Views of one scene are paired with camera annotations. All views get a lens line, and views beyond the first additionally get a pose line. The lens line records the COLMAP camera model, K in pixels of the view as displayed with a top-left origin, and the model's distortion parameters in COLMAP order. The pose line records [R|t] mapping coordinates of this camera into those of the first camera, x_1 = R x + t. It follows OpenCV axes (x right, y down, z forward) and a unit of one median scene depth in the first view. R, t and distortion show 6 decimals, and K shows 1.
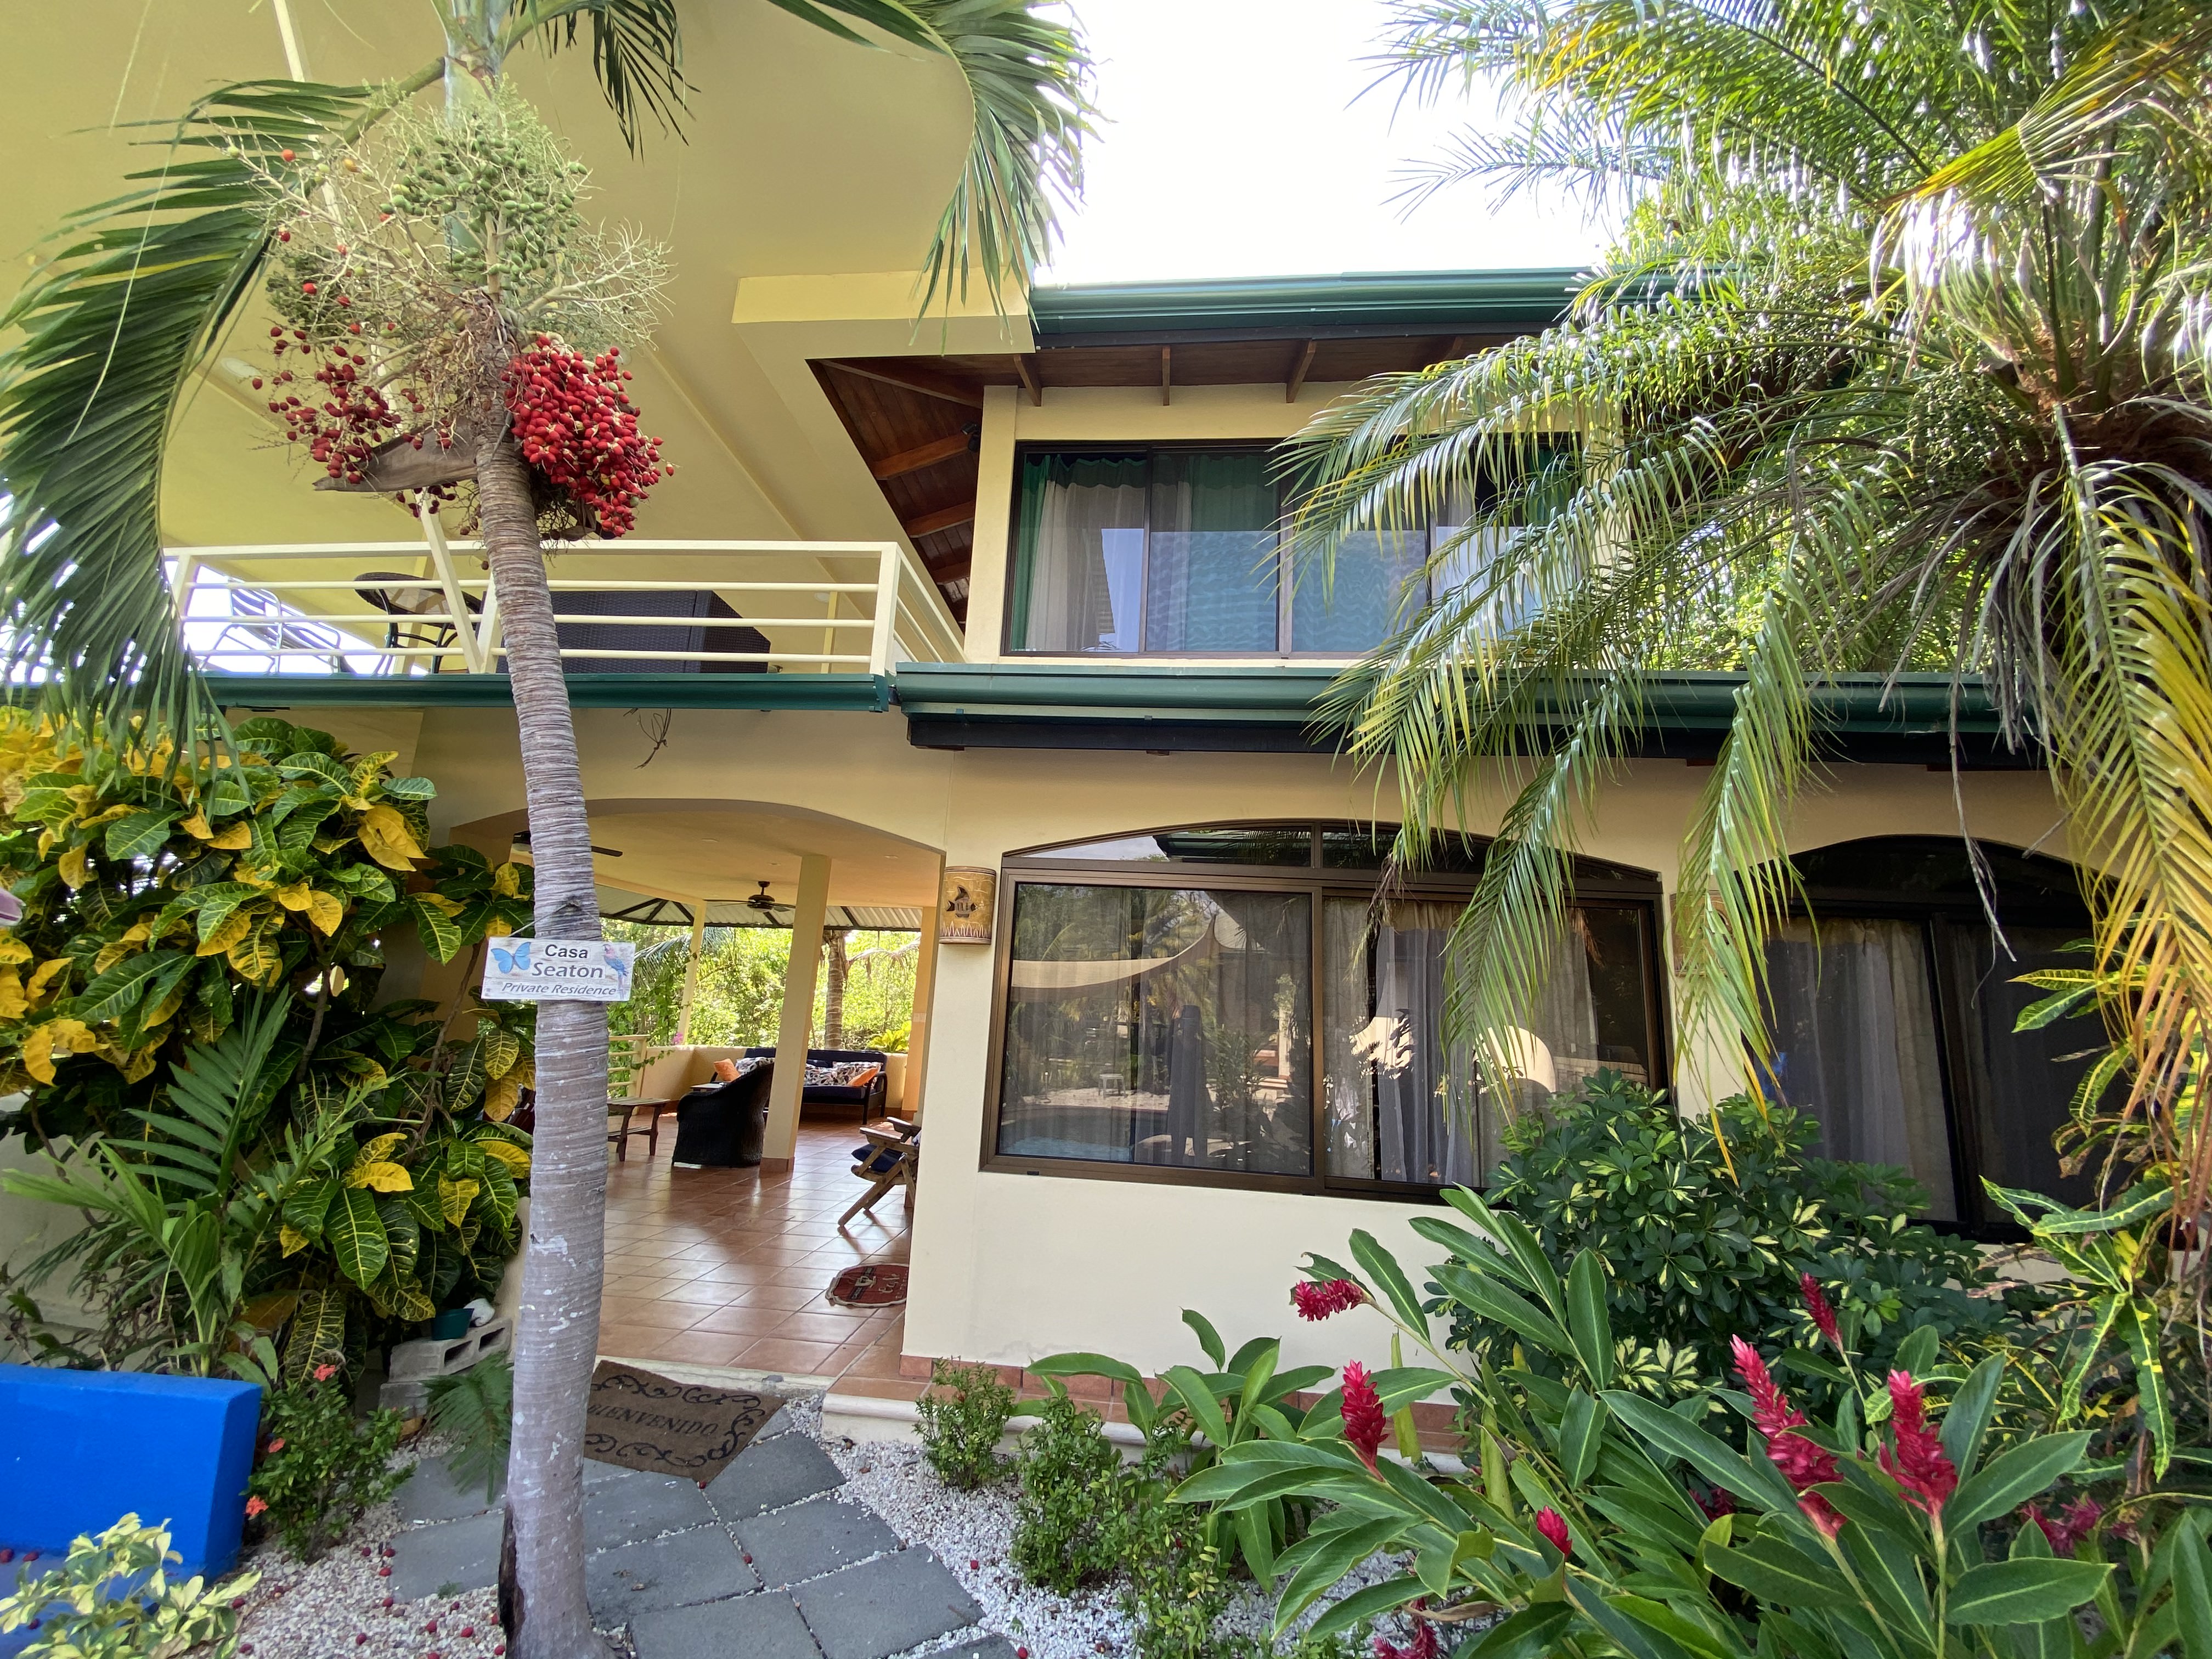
lens RADIAL K [[912.7, 0, 1108.3], [0, 912.7, 805.9], [0, 0, 1]] dist [-0.015051, -0.004613]
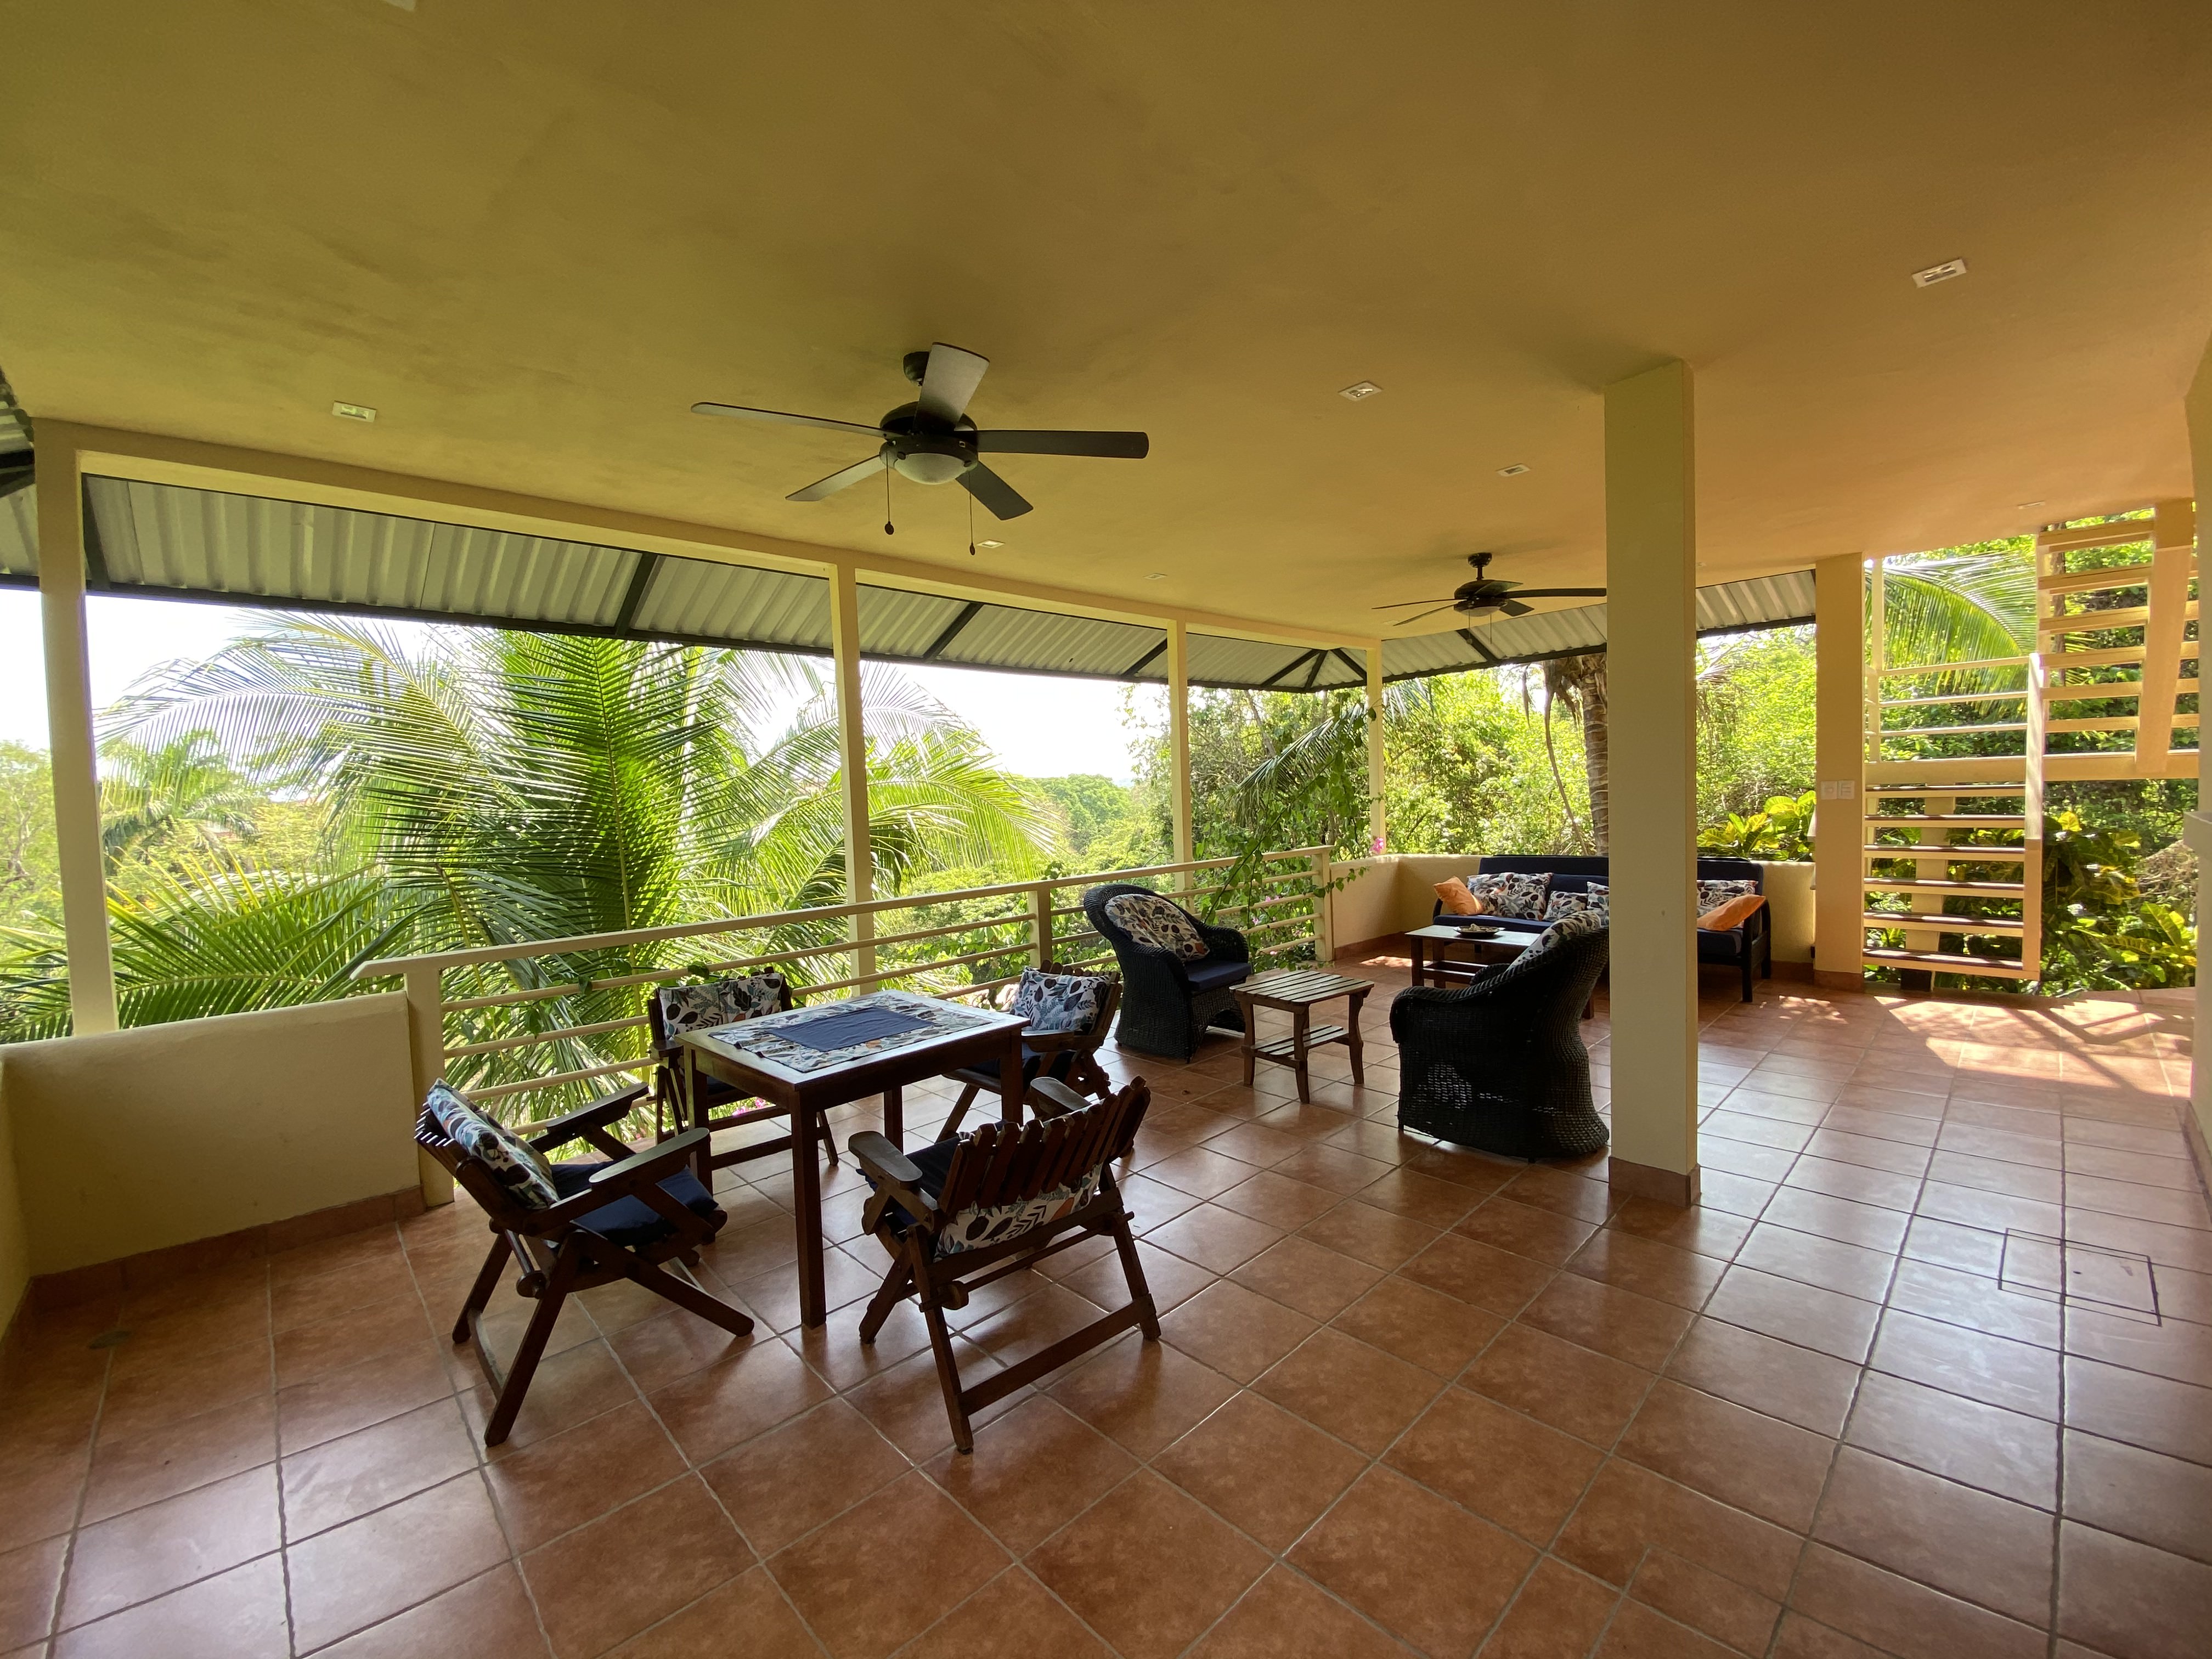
lens RADIAL K [[912.7, 0, 1099.0], [0, 912.7, 816.1], [0, 0, 1]] dist [-0.015051, -0.004613]
pose [[0.746135, -0.055883, -0.663445, -0.160115], [0.217027, 0.962459, 0.163008, 0.073368], [0.629429, -0.265612, 0.730253, 0.350171]]
